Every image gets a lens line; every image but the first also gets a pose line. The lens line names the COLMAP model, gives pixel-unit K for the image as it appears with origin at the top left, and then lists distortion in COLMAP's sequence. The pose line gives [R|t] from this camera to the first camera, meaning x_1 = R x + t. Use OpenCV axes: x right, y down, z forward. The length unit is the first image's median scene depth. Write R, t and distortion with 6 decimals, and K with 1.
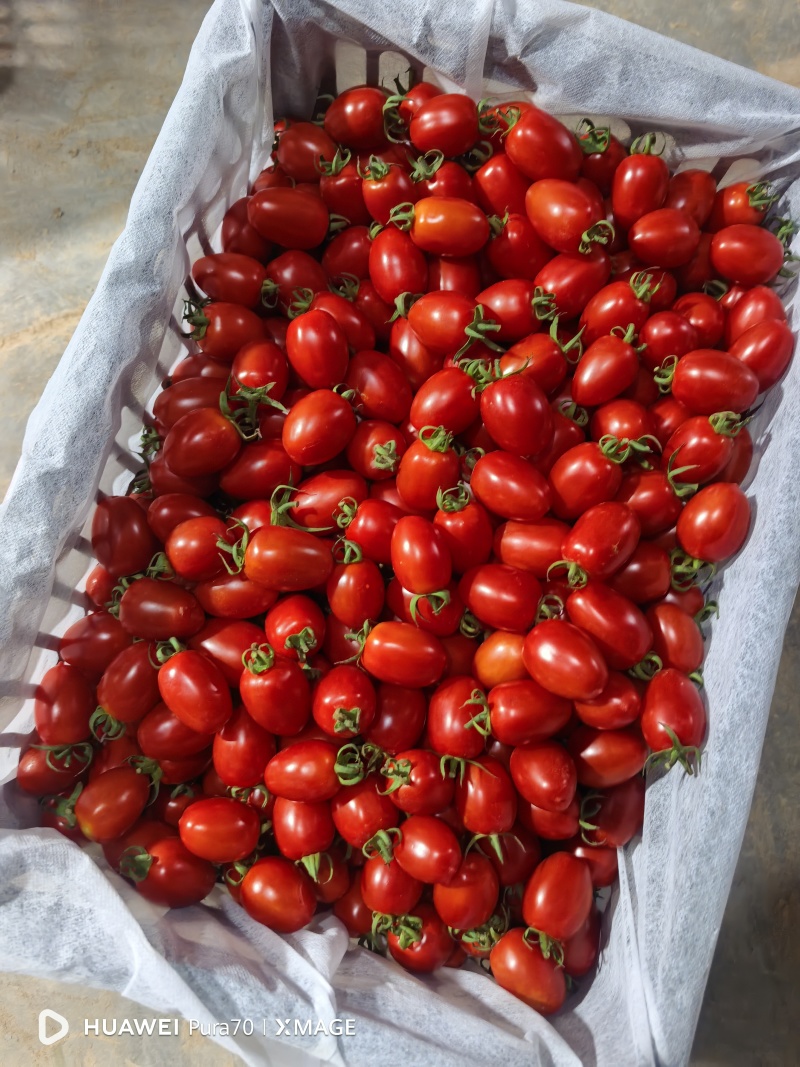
lens RADIAL K [[838.6, 0, 375.6], [0, 838.6, 560.2], [0, 0, 1]] dist [0.022877, 0.000381]
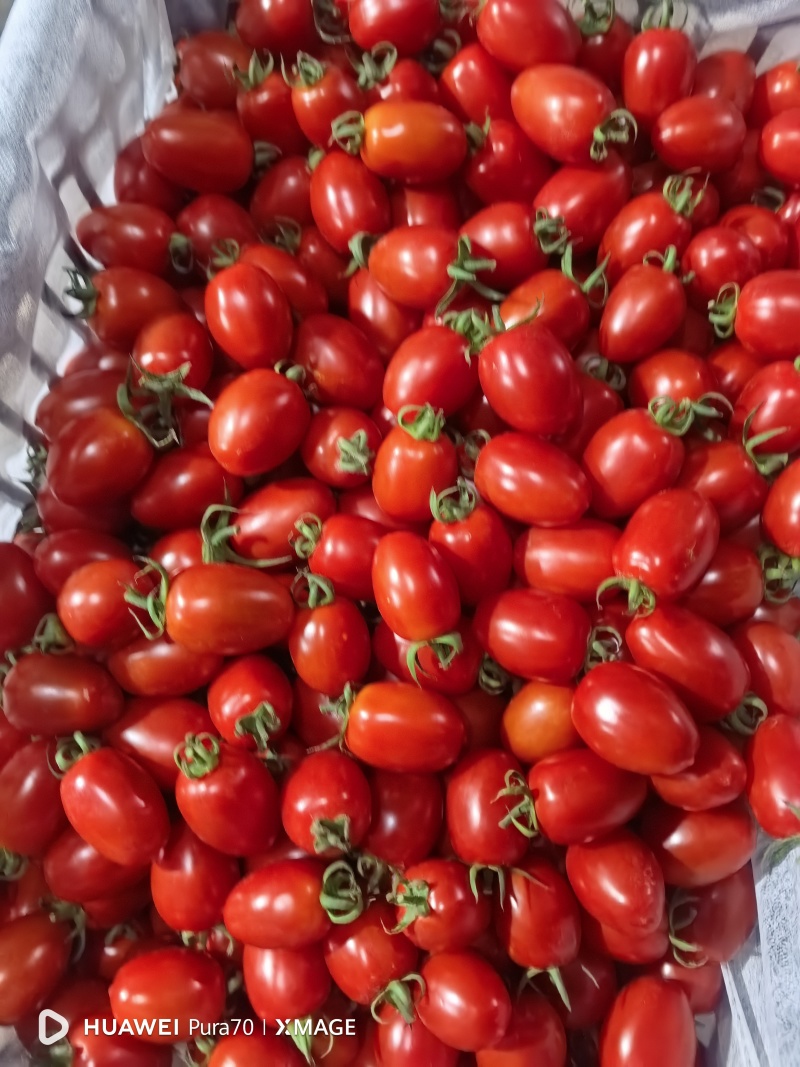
lens RADIAL K [[838.6, 0, 401.8], [0, 838.6, 534.4], [0, 0, 1]] dist [0.022877, 0.000381]
pose [[0.995133, -0.088415, 0.043513, 0.014849], [0.090362, 0.994891, -0.045021, -0.018248], [-0.039310, 0.048734, 0.998038, 0.276527]]
